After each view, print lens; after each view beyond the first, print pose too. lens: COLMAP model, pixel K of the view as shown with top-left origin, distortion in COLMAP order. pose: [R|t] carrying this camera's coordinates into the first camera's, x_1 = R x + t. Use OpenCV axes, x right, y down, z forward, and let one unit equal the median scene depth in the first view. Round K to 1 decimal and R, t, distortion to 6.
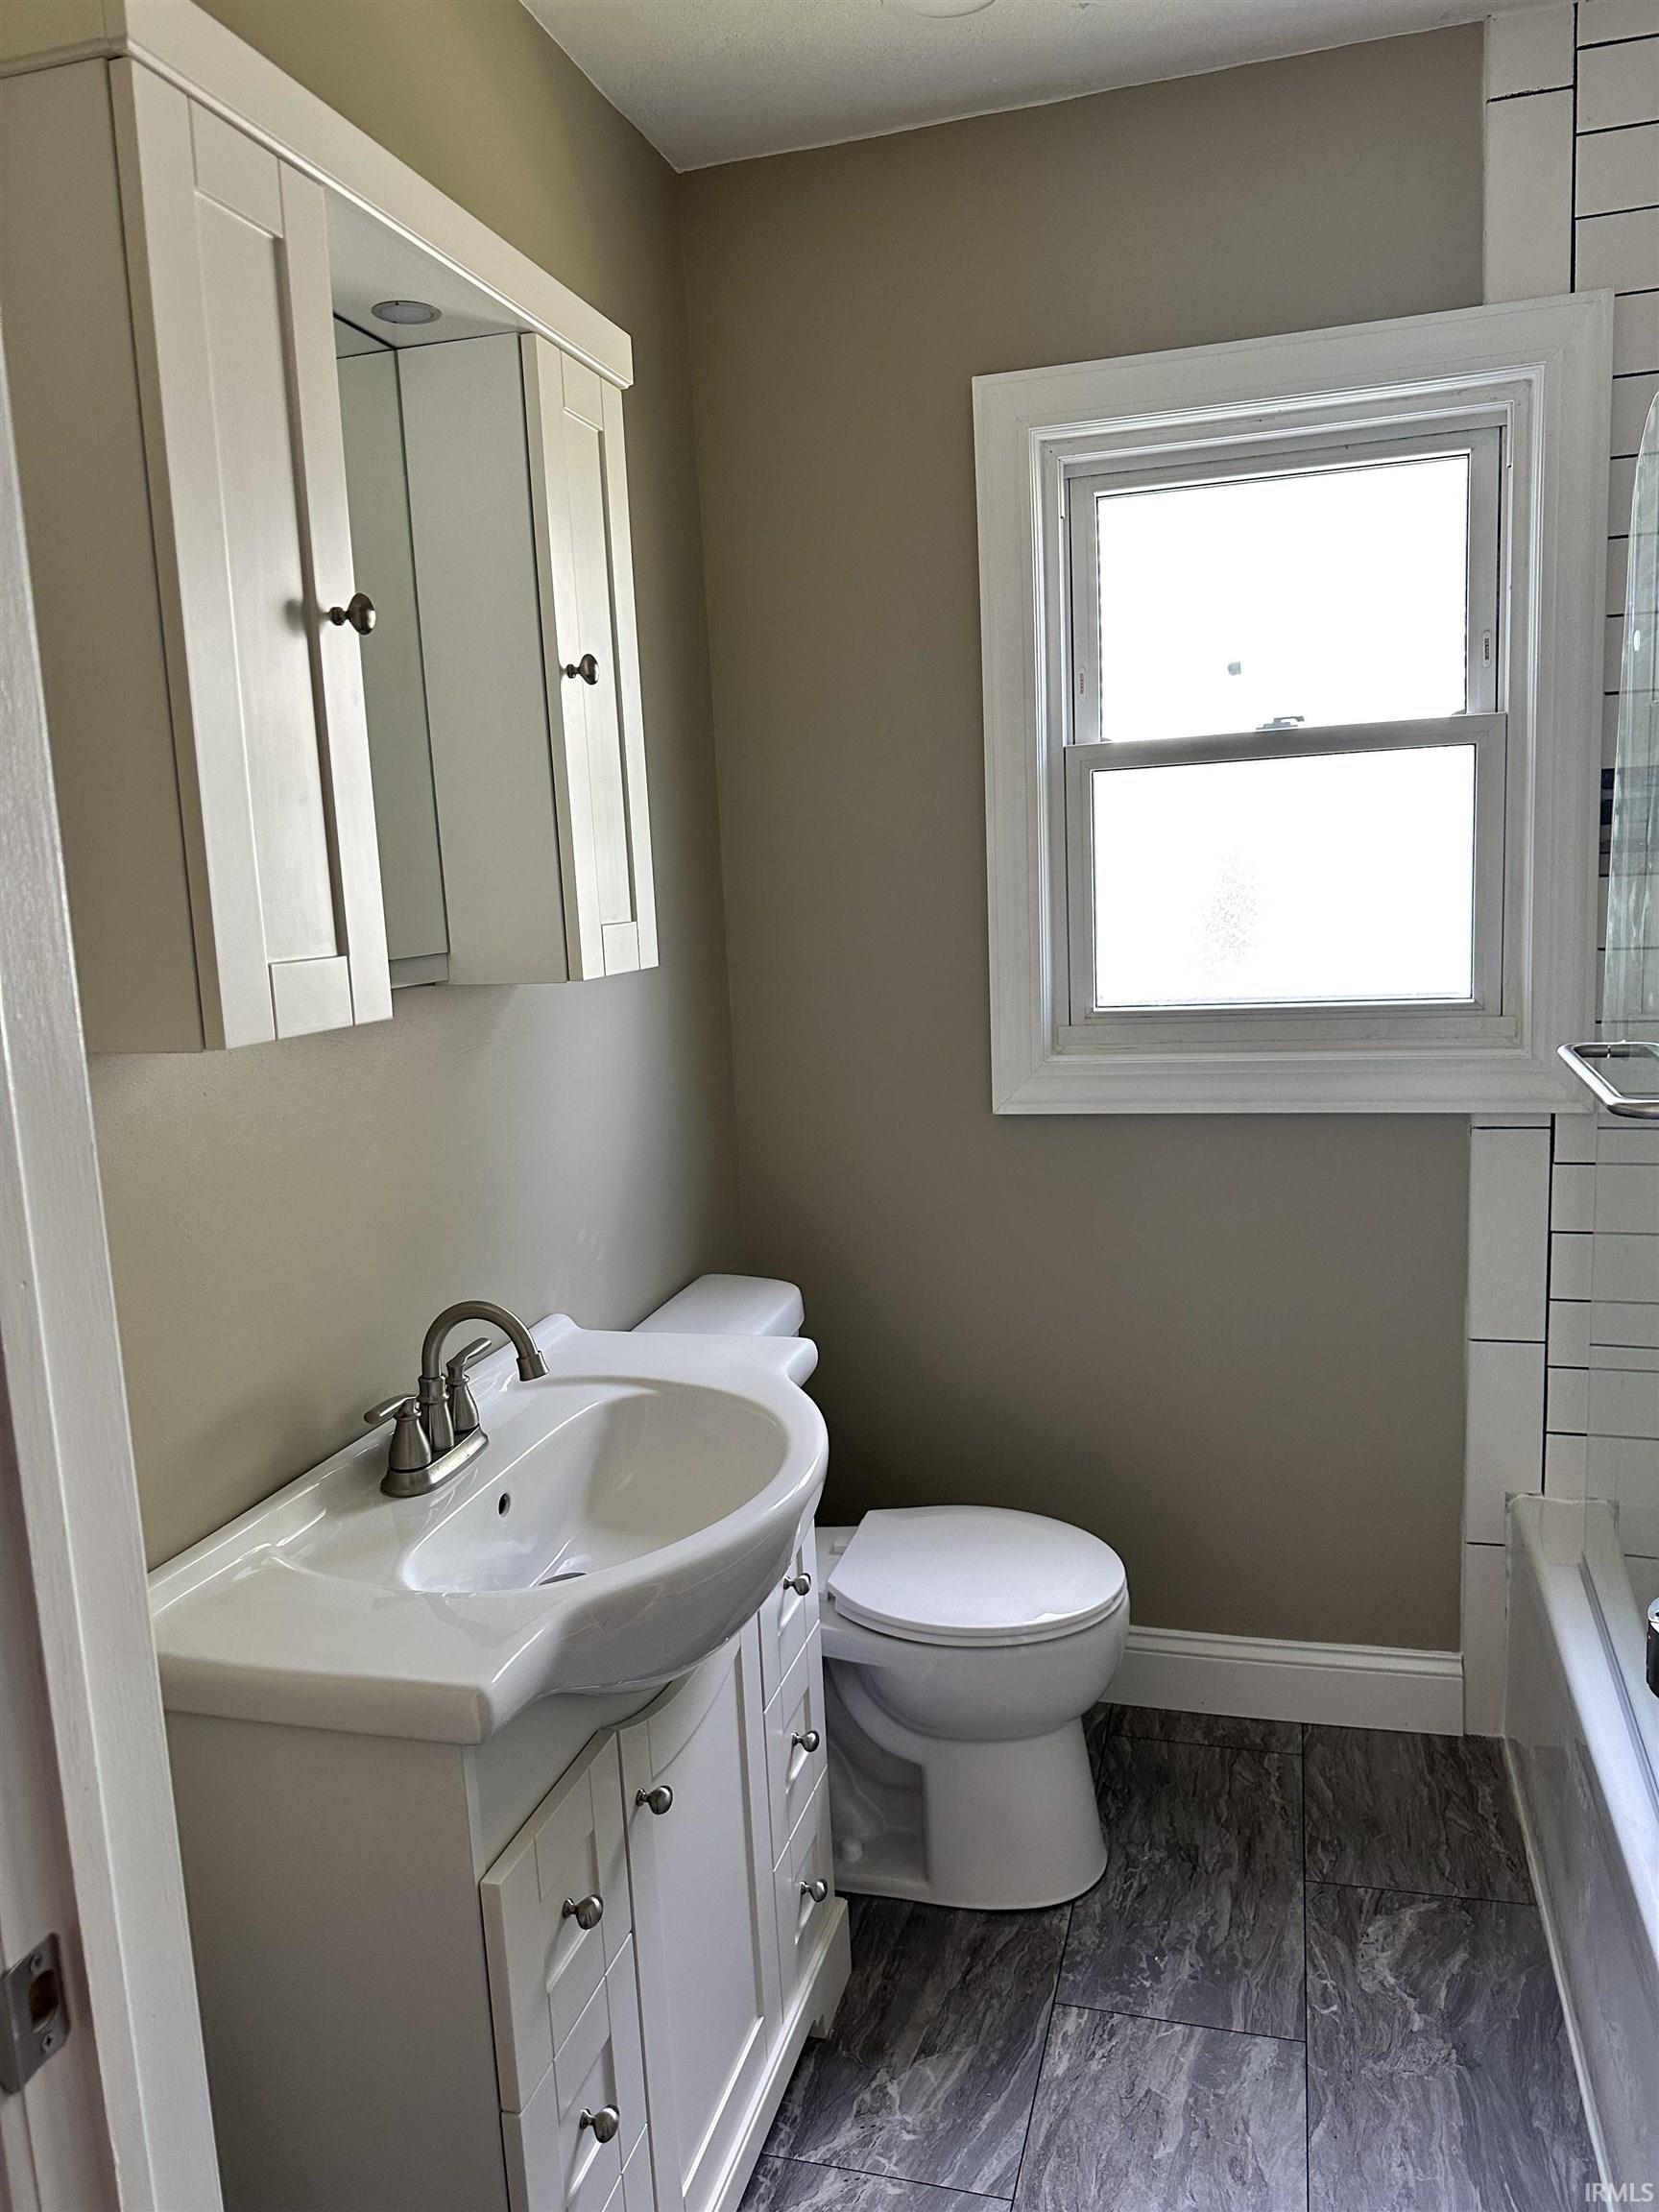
lens RADIAL K [[1574.0, 0, 829.5], [0, 1574.0, 1106.0], [0, 0, 1]] dist [0.023276, -0.018224]
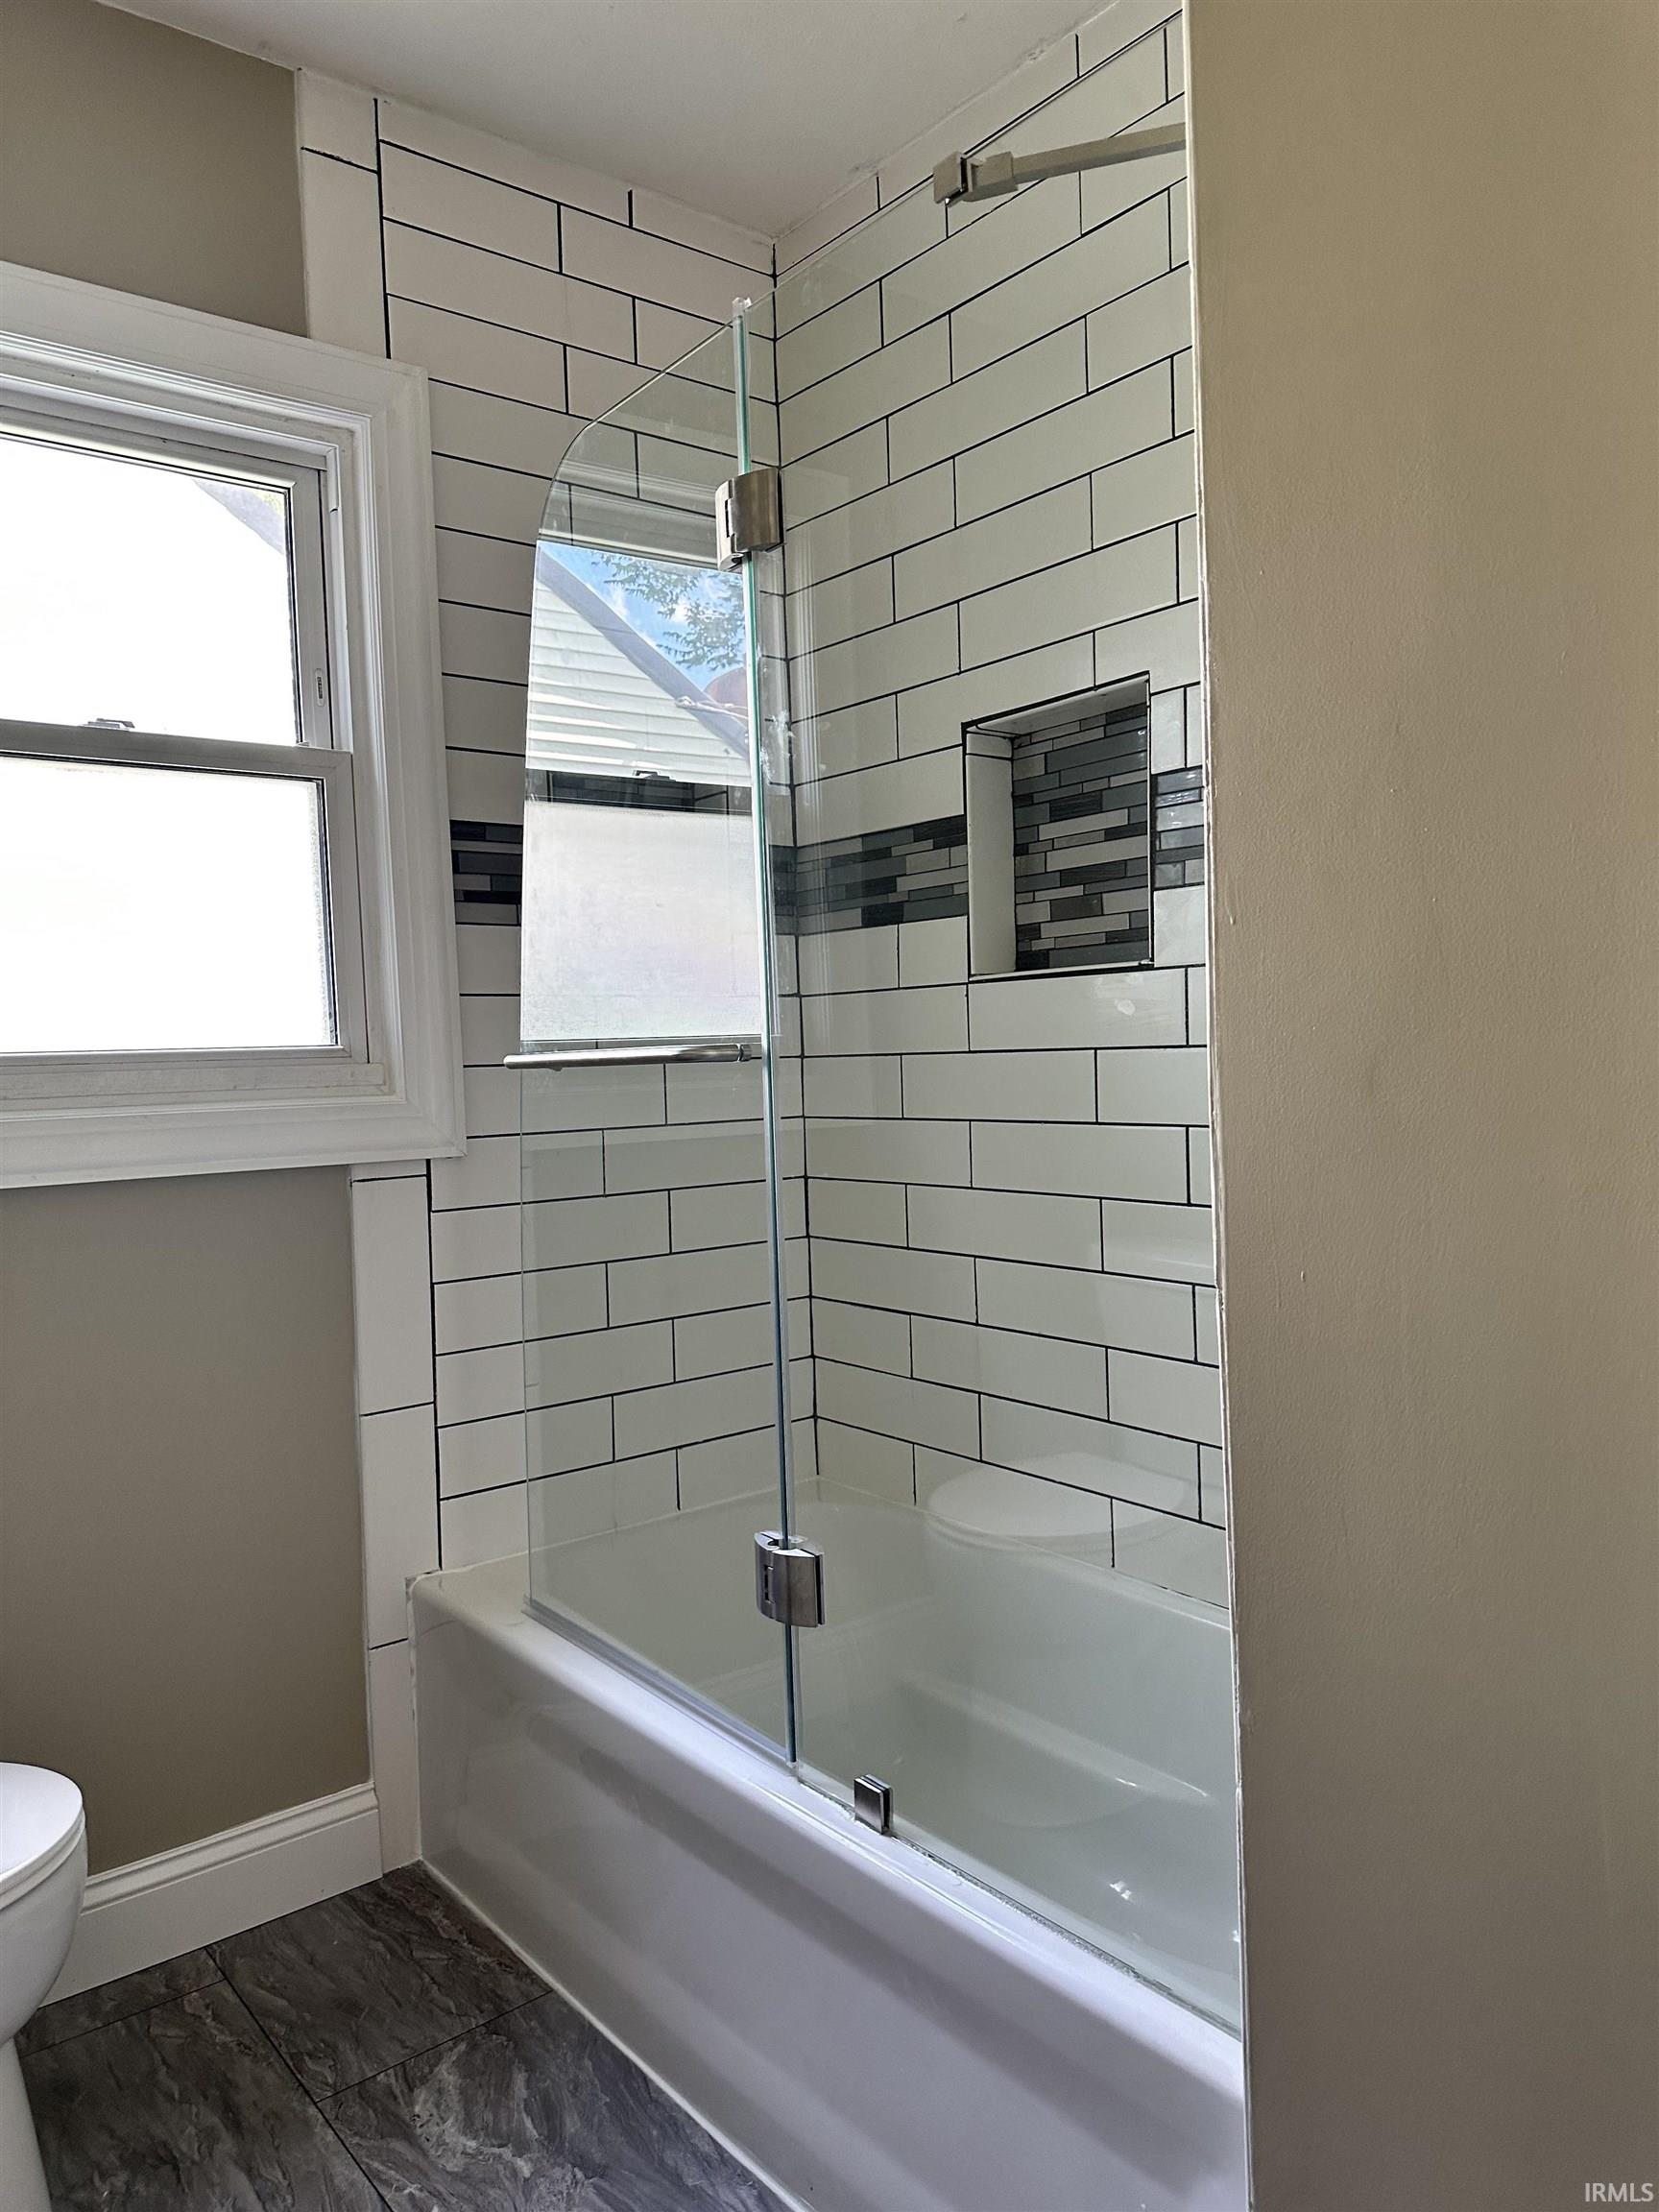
lens RADIAL K [[1574.0, 0, 829.5], [0, 1574.0, 1106.0], [0, 0, 1]] dist [0.023276, -0.018224]
pose [[0.581971, 0.006490, 0.813184, -0.194720], [0.131061, 0.986147, -0.101667, 0.106524], [-0.802579, 0.165744, 0.573058, 0.244925]]
